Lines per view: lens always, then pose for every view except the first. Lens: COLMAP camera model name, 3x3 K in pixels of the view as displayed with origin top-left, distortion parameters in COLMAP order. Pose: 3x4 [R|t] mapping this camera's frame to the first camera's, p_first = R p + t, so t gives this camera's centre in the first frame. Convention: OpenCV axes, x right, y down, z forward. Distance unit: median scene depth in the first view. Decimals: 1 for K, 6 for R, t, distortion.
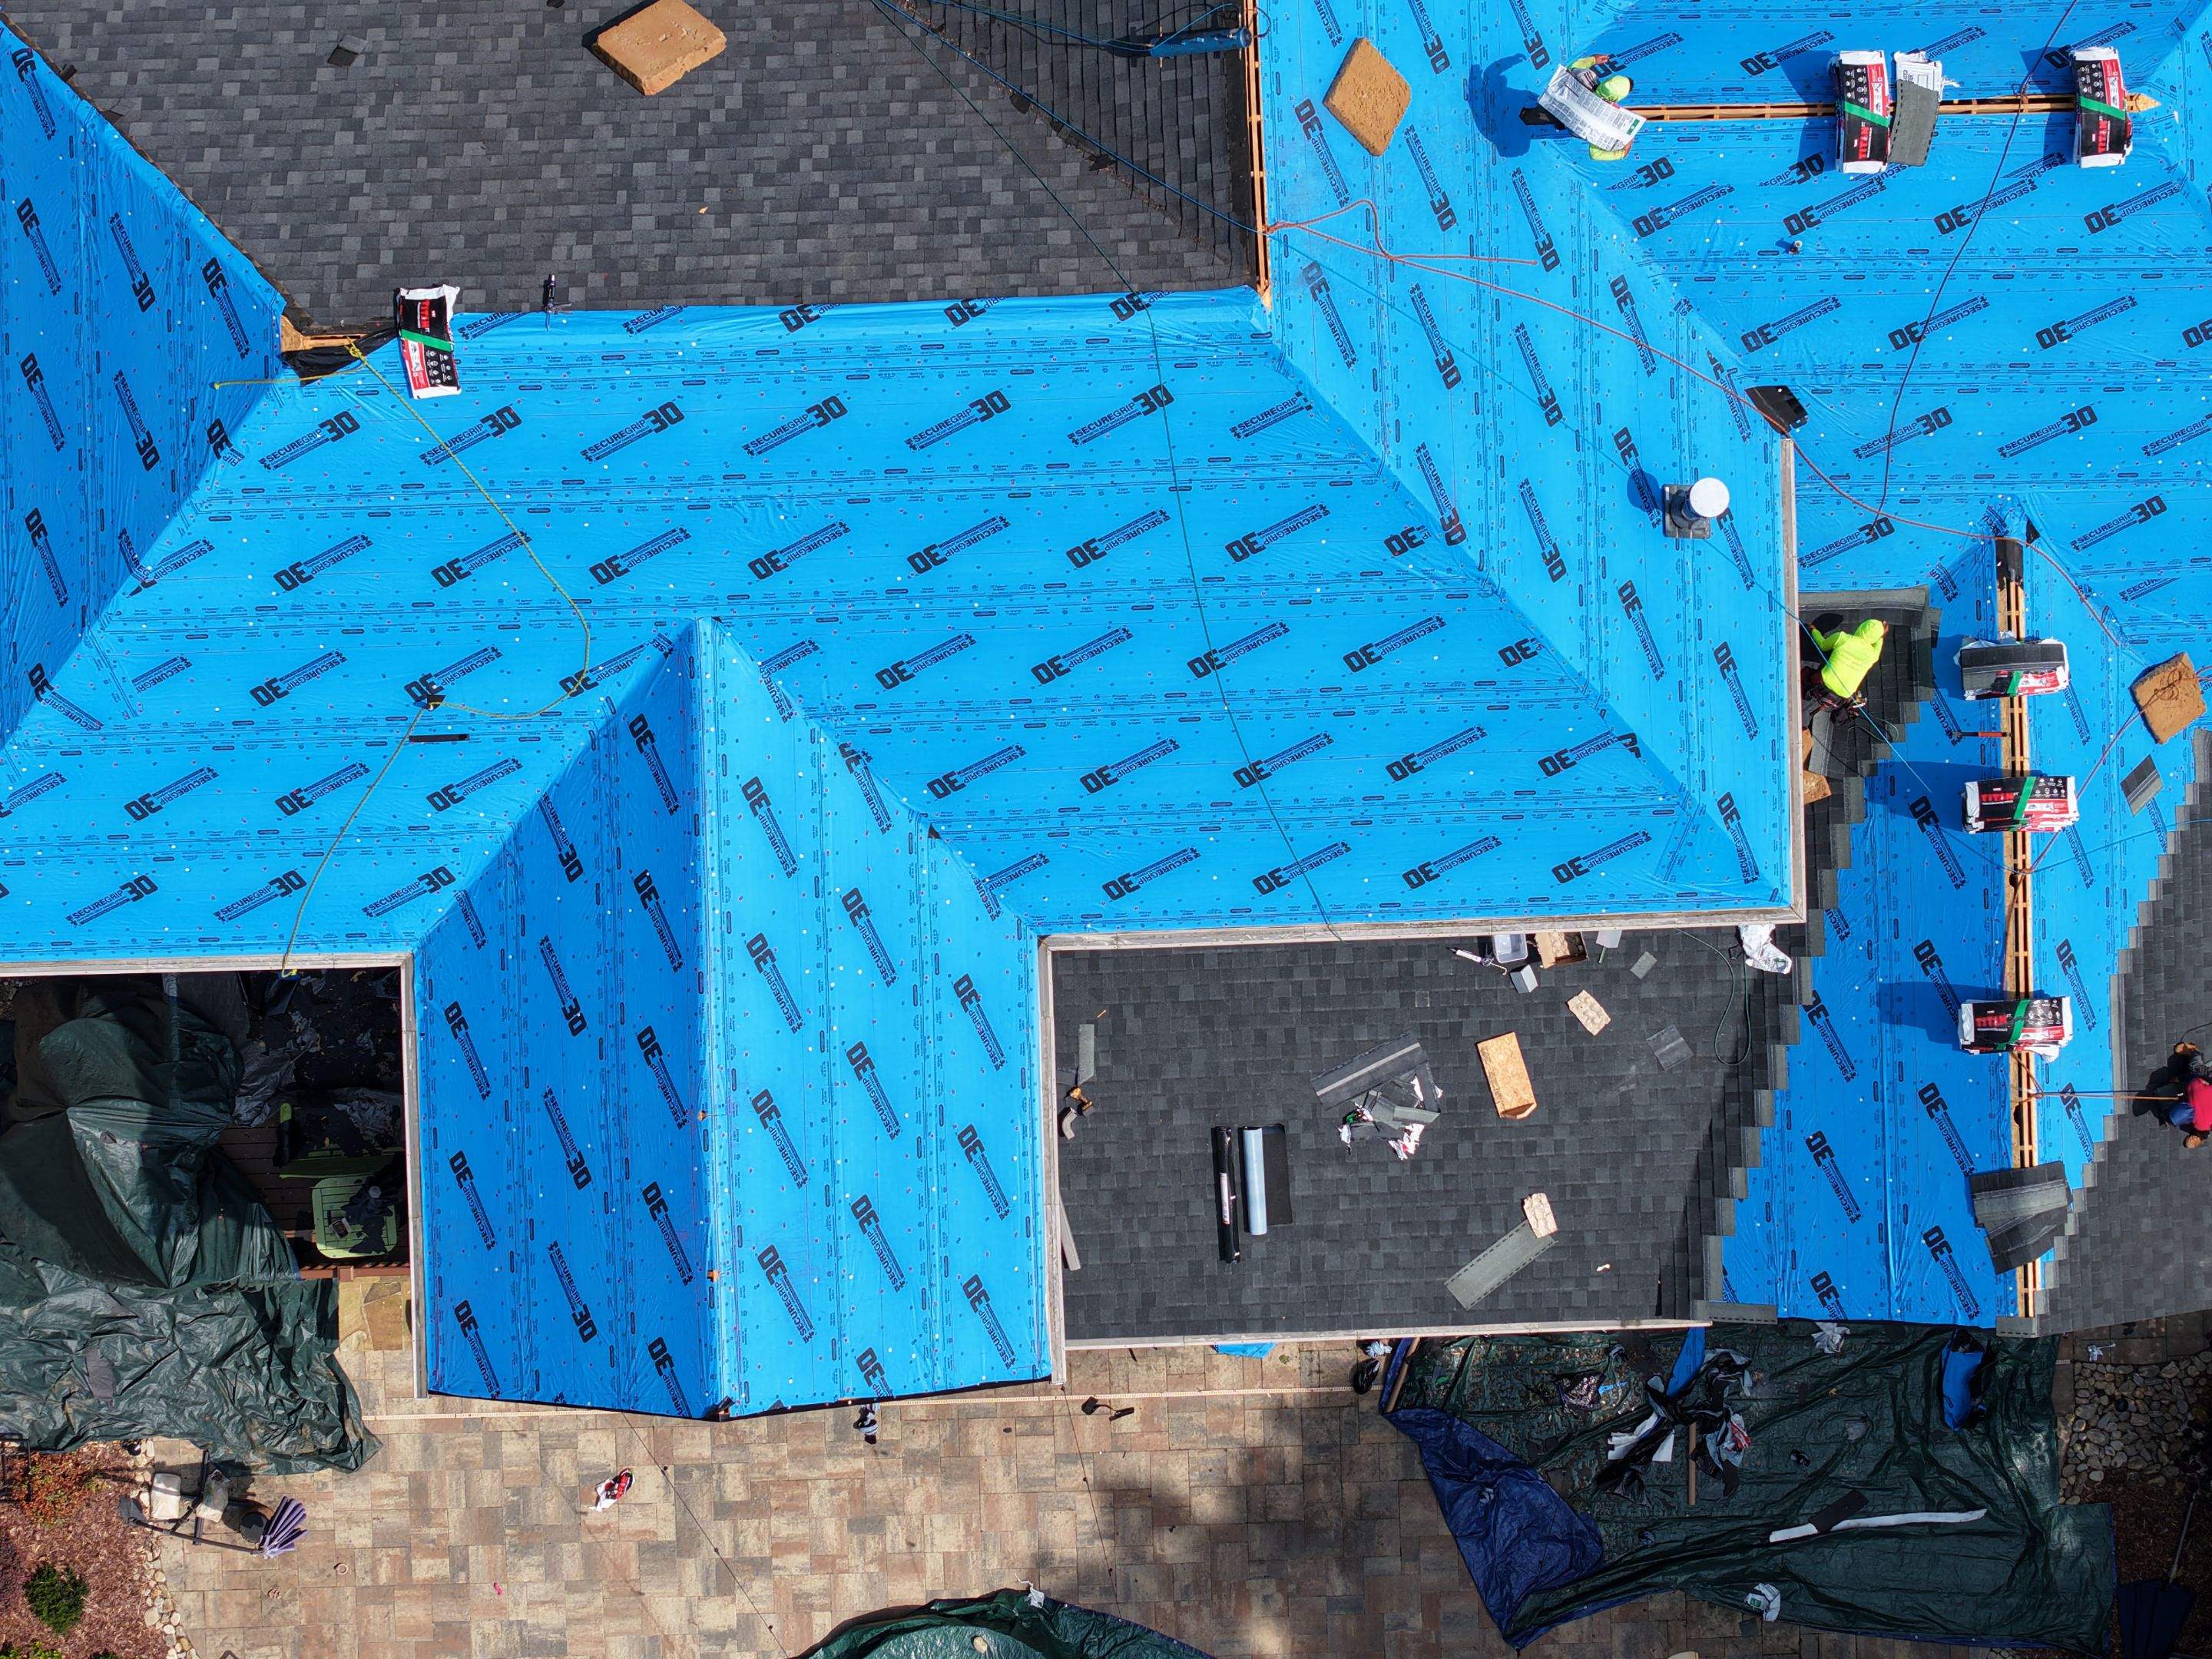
lens RADIAL K [[4652.1, 0, 1084.6], [0, 4652.1, 844.2], [0, 0, 1]] dist [-0.193499, 0.000000]
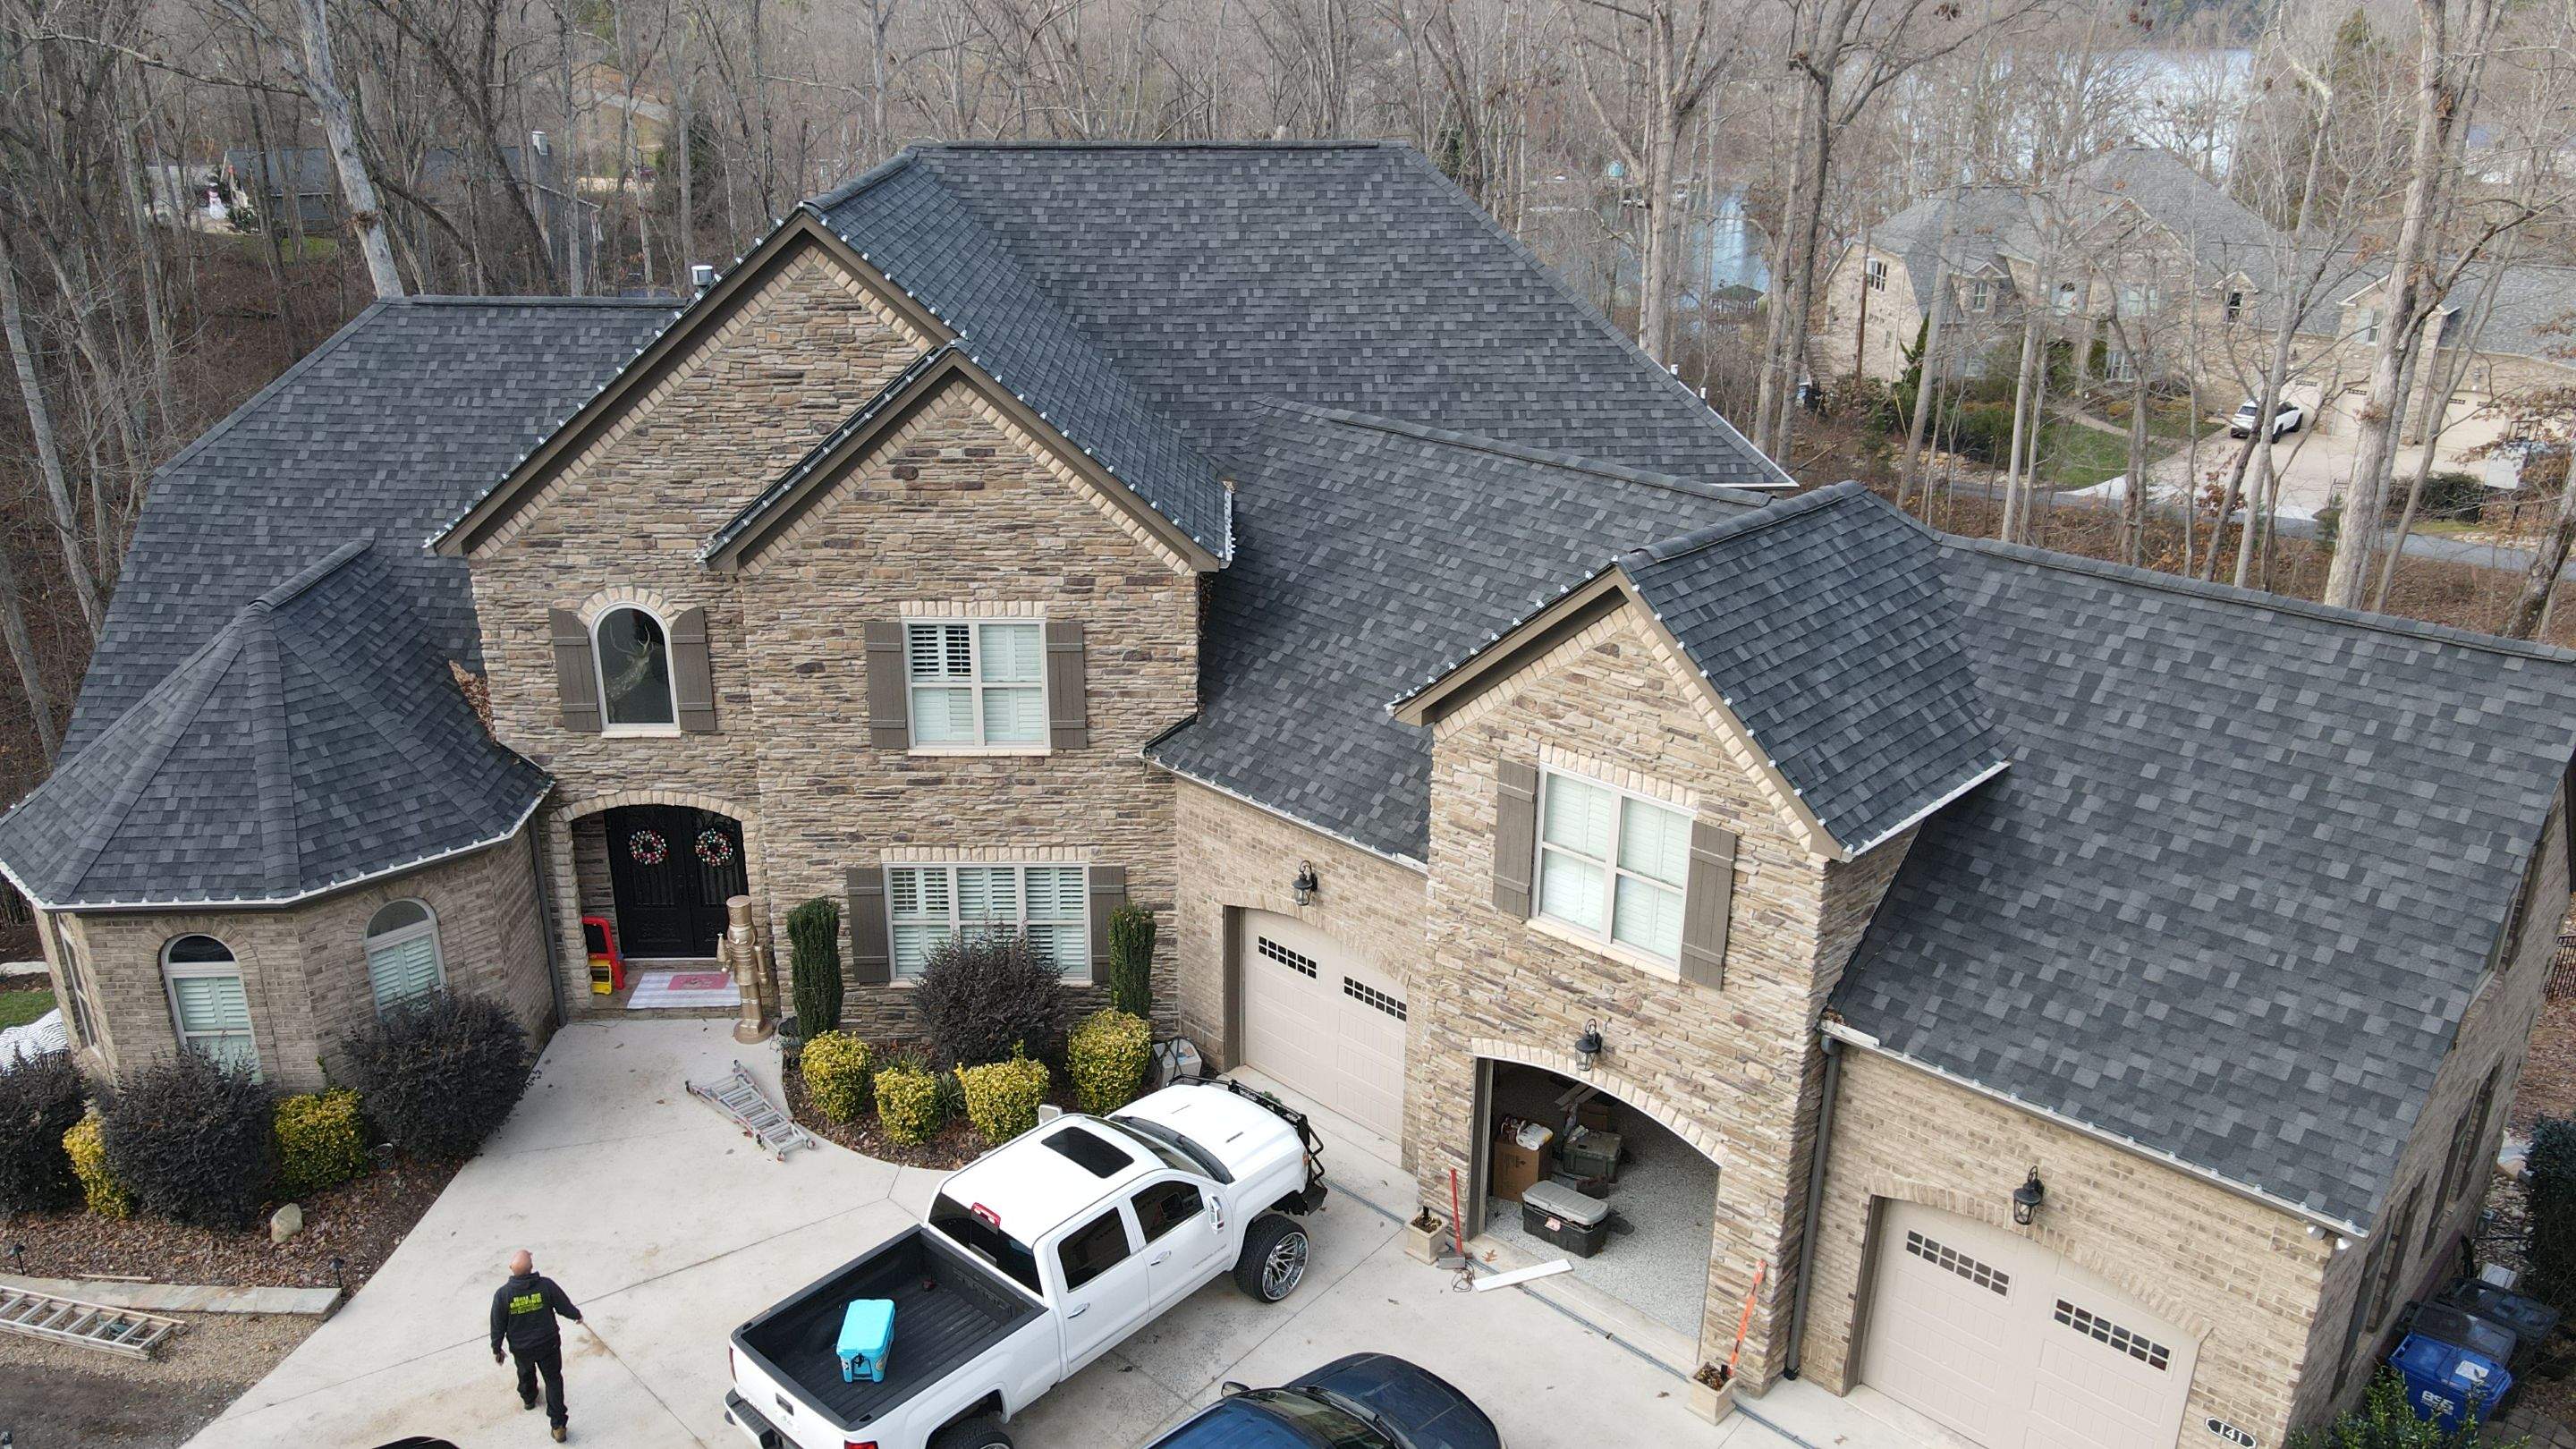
lens RADIAL K [[1870.8, 0, 1275.6], [0, 1870.8, 723.6], [0, 0, 1]] dist [0.003407, 0.008941]
pose [[-0.999946, -0.010255, 0.001956, -0.100873], [0.005787, -0.388581, 0.921396, -0.787094], [-0.008689, 0.921358, 0.388619, 0.777957]]
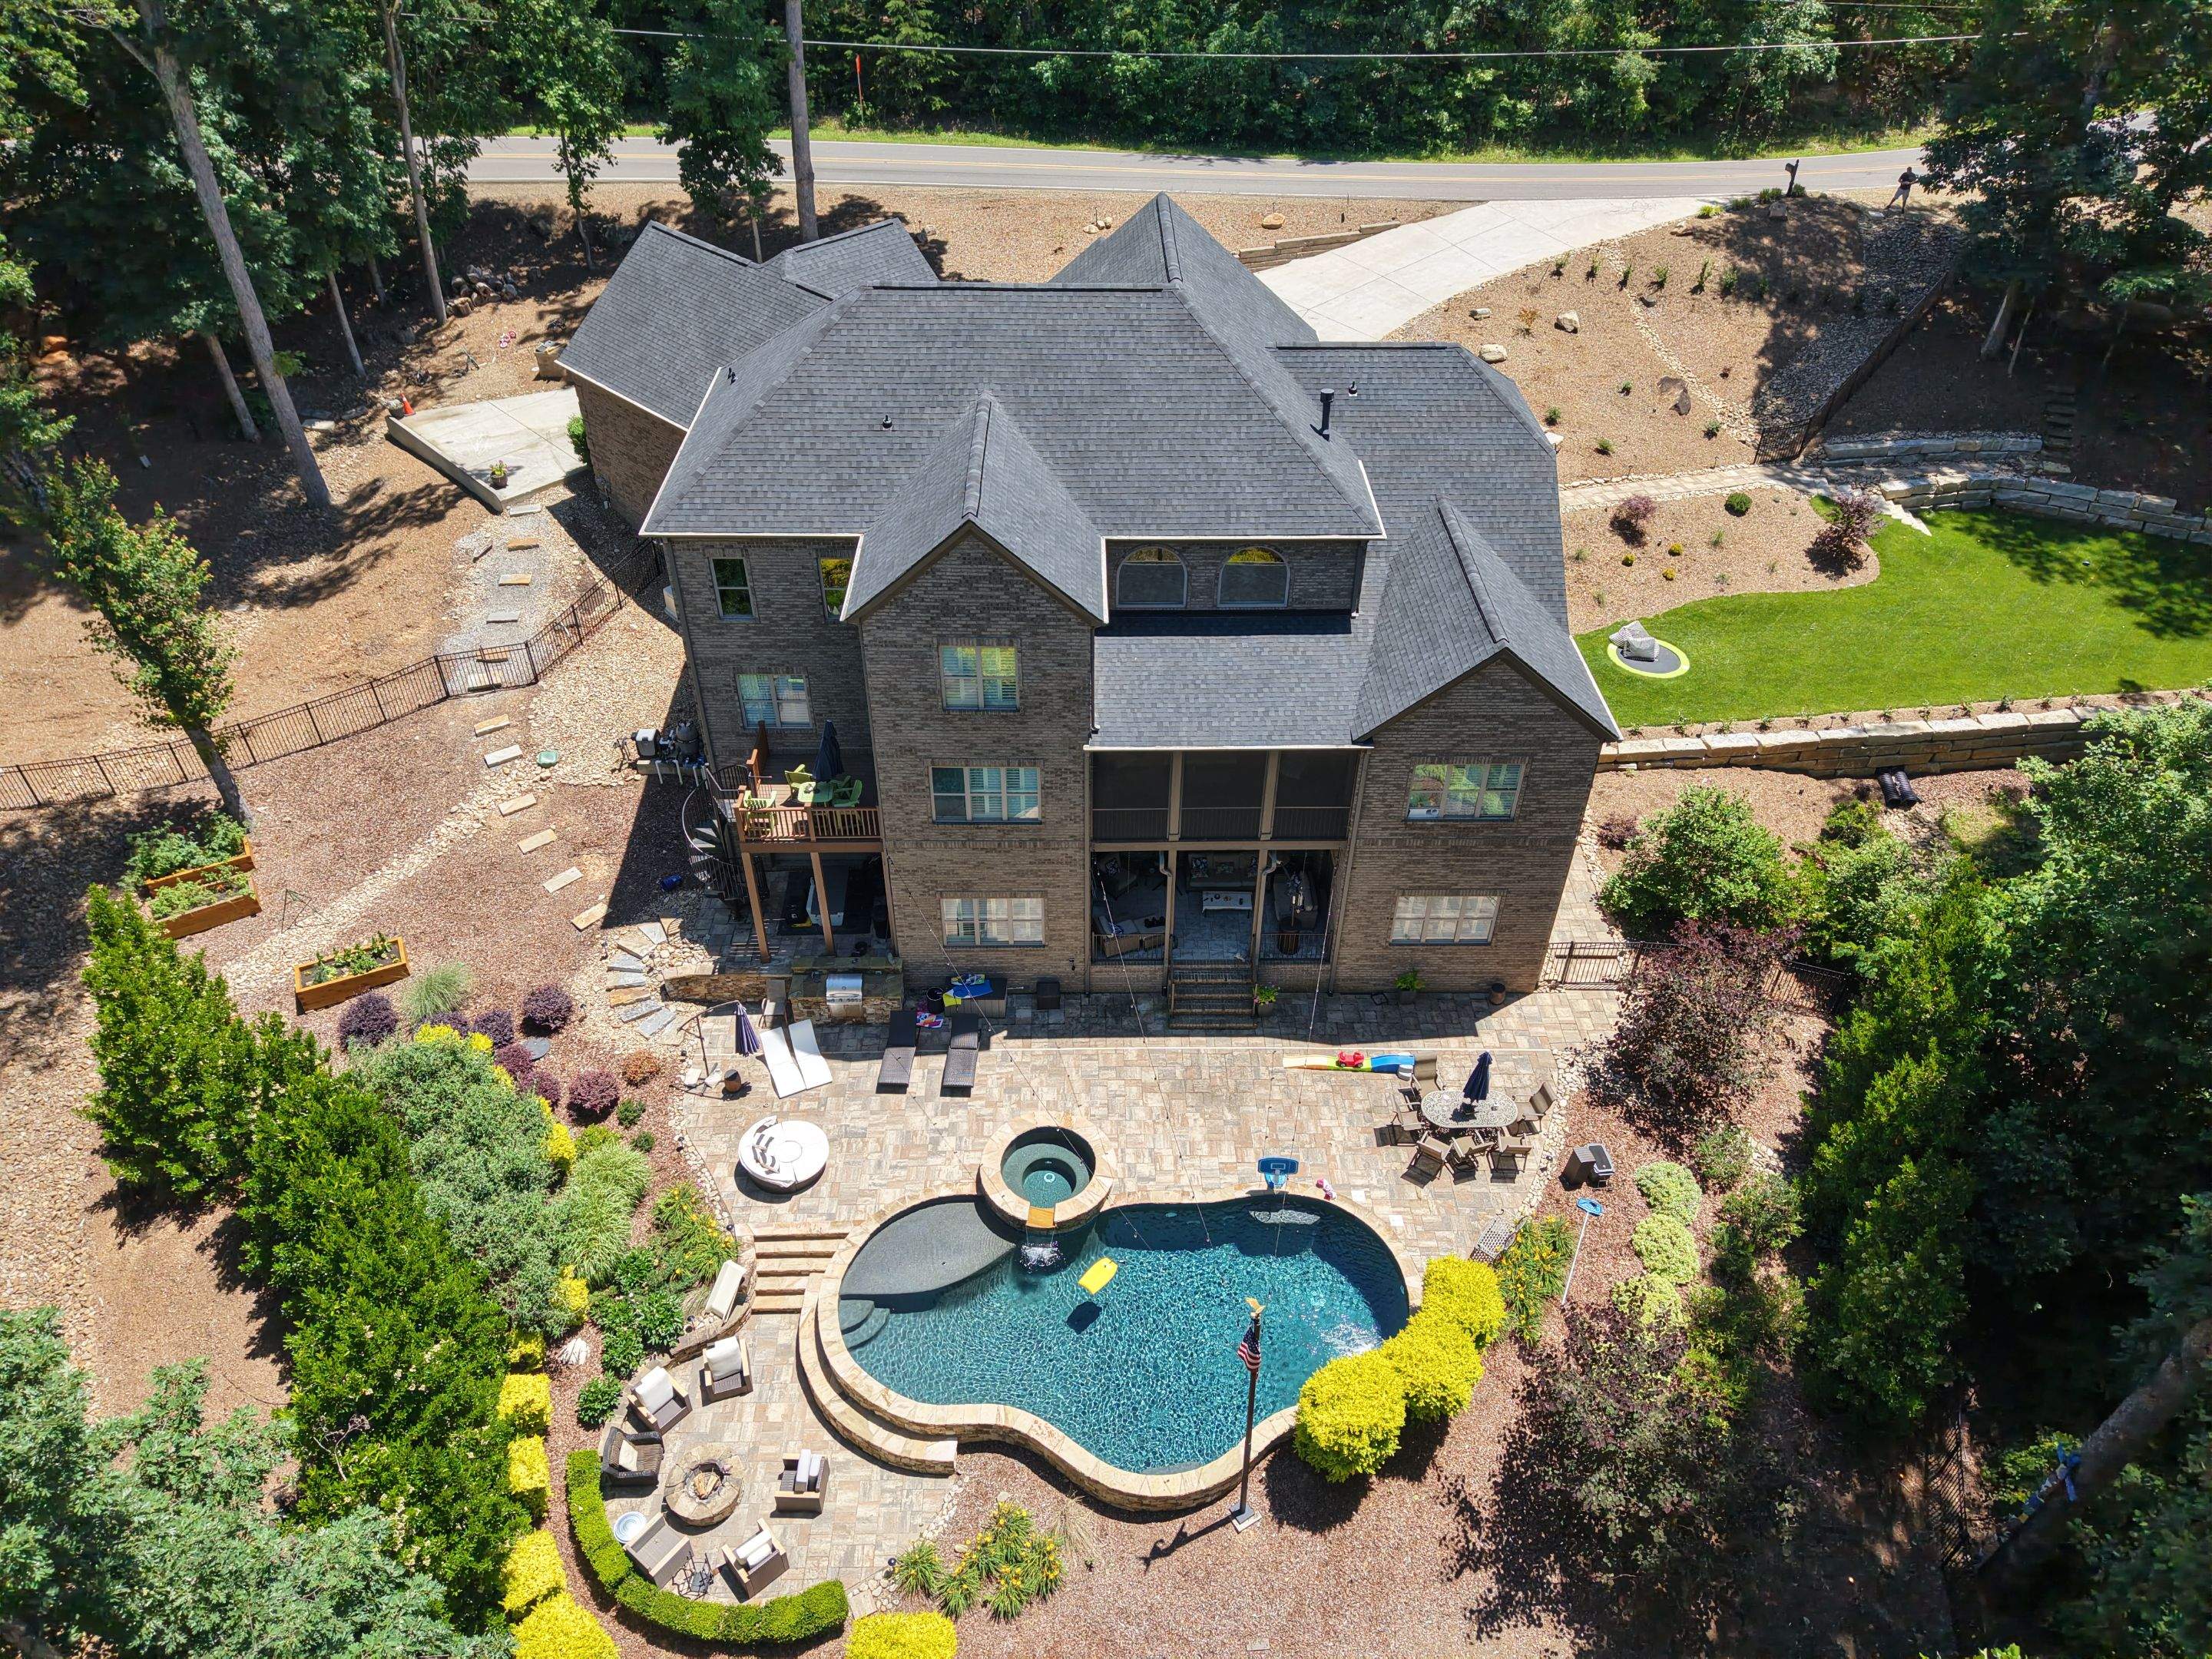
lens RADIAL K [[1464.2, 0, 1112.8], [0, 1464.2, 832.0], [0, 0, 1]] dist [0.032025, -0.032651]
pose [[0.999936, 0.010330, -0.004522, 0.002846], [-0.009931, 0.616664, -0.787164, 0.747301], [-0.005343, 0.787159, 0.616727, 0.576289]]
